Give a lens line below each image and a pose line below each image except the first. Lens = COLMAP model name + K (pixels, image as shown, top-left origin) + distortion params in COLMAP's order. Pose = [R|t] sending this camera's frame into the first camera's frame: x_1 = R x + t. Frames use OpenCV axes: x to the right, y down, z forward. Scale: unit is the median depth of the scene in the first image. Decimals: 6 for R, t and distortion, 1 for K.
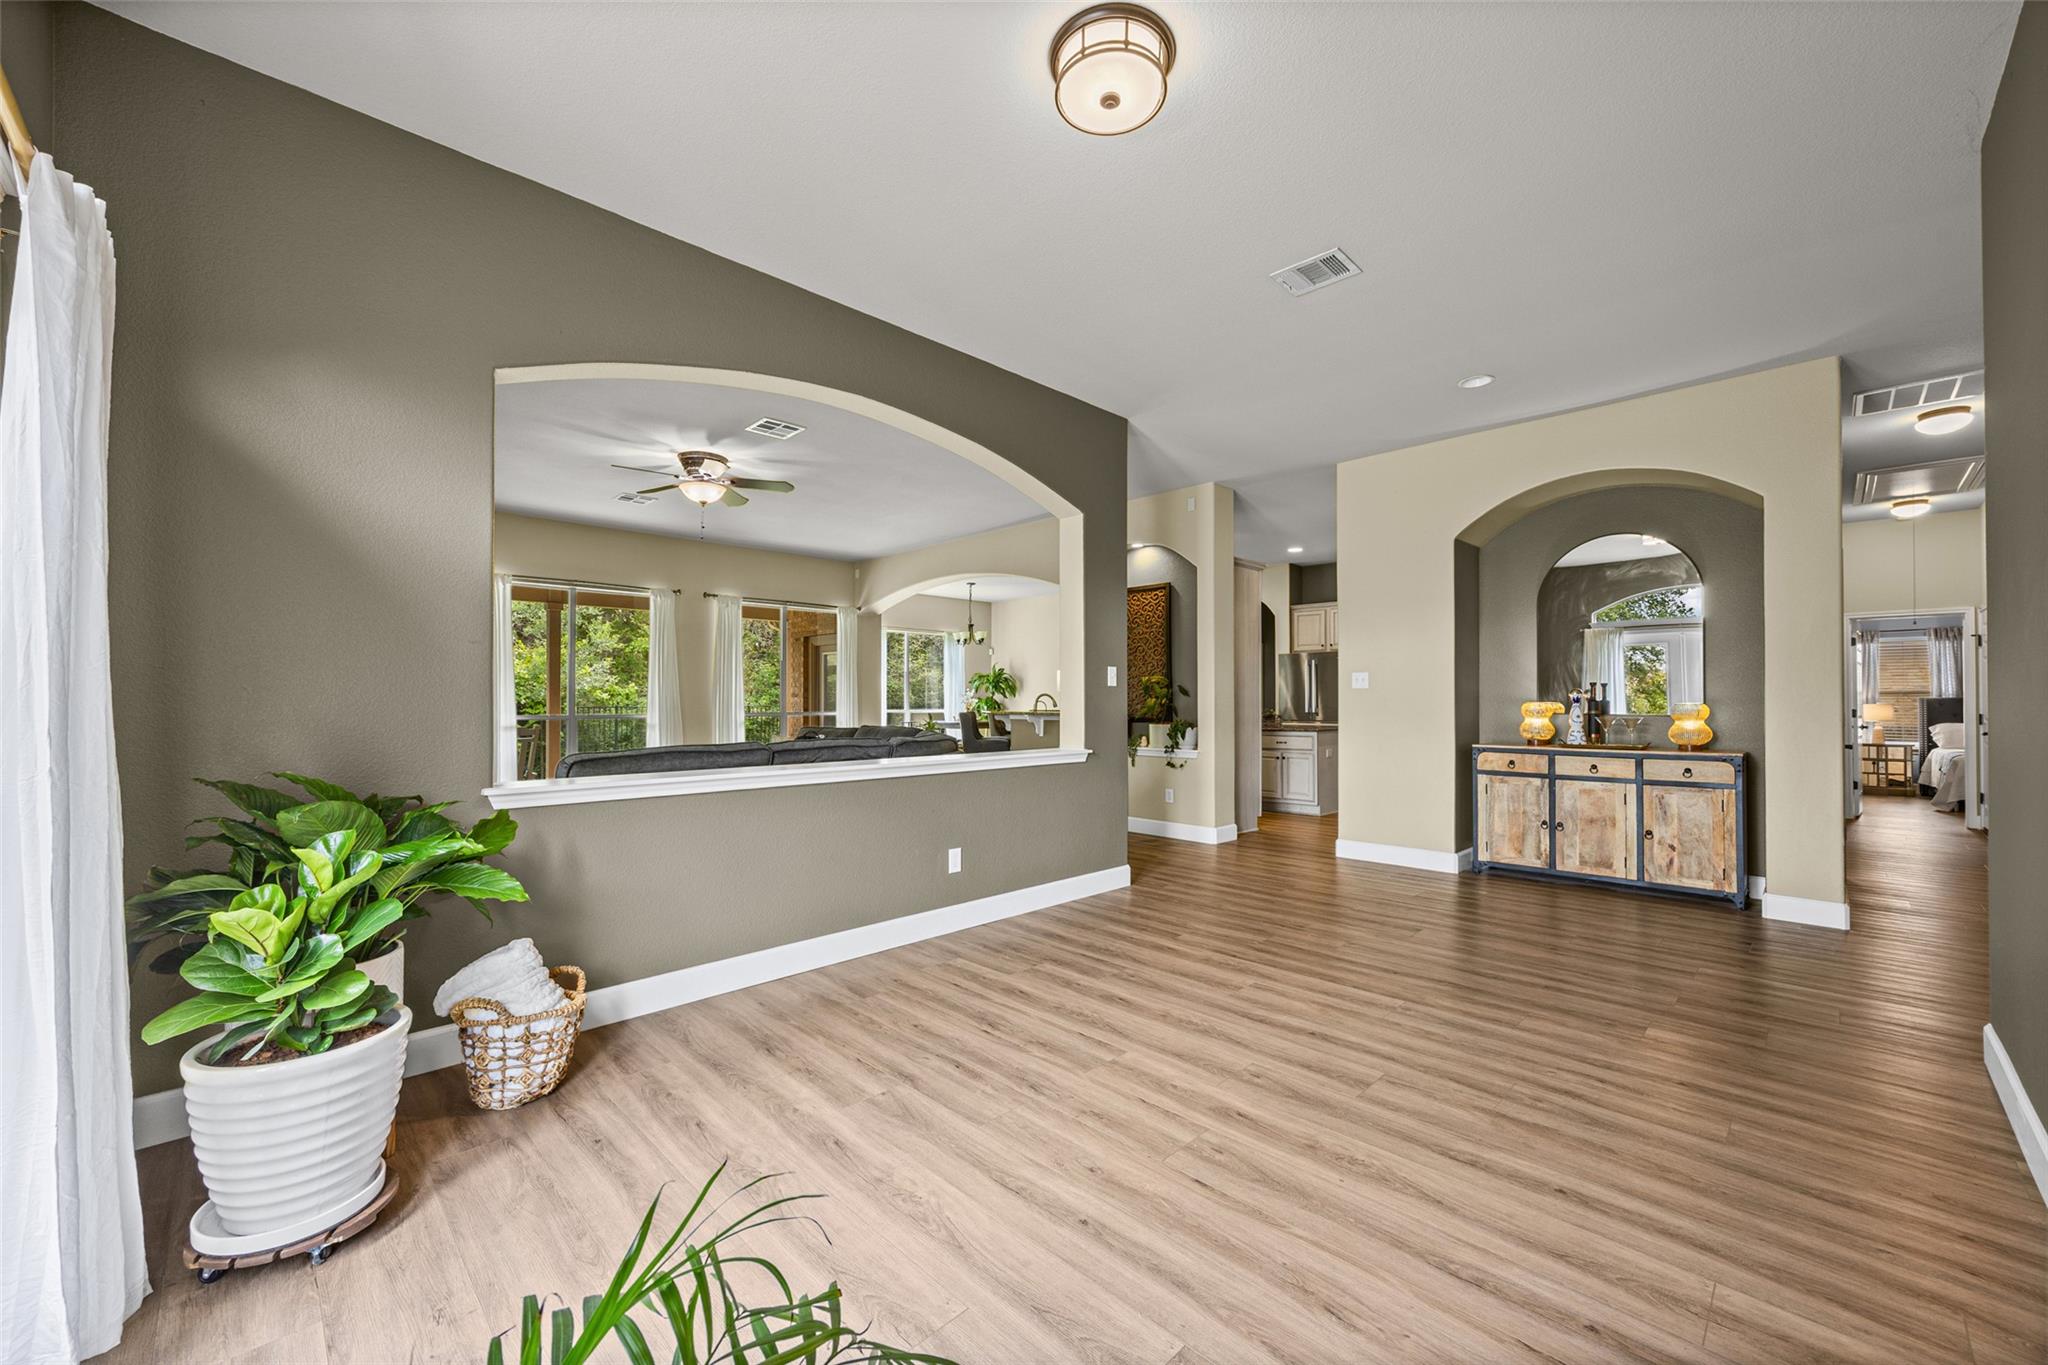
lens RADIAL K [[796.0, 0, 1018.7], [0, 796.0, 694.3], [0, 0, 1]] dist [-0.001937, -0.000024]
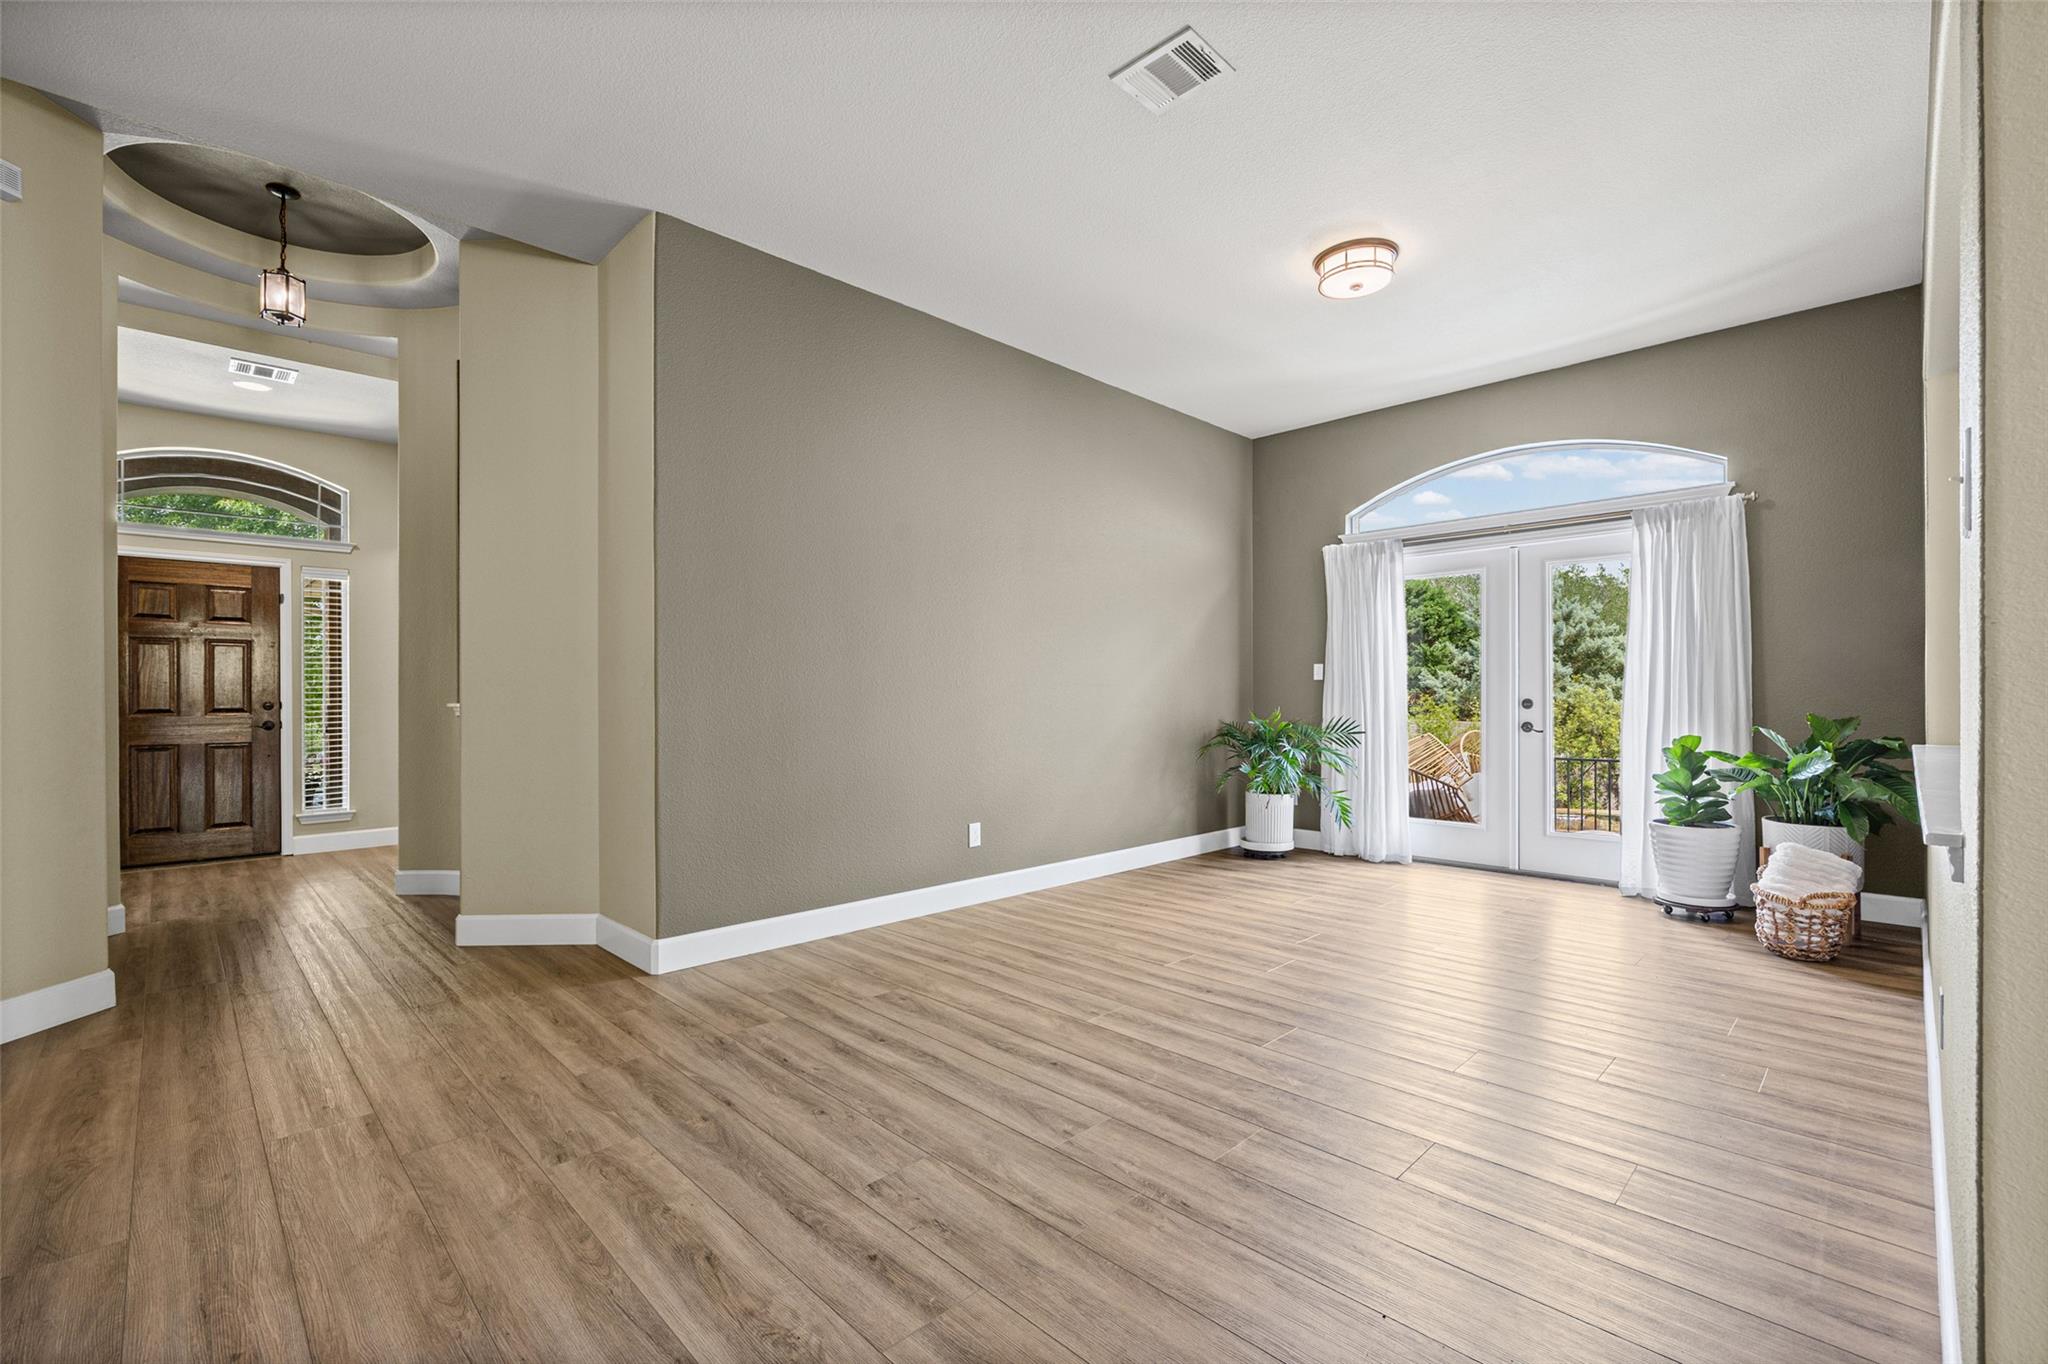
lens RADIAL K [[880.3, 0, 1029.5], [0, 880.3, 688.0], [0, 0, 1]] dist [0.000270, -0.000023]
pose [[-0.999968, 0.007793, -0.001556, 0.606666], [0.007801, 0.999955, -0.005323, 0.038697], [0.001514, -0.005335, -0.999985, 2.160601]]
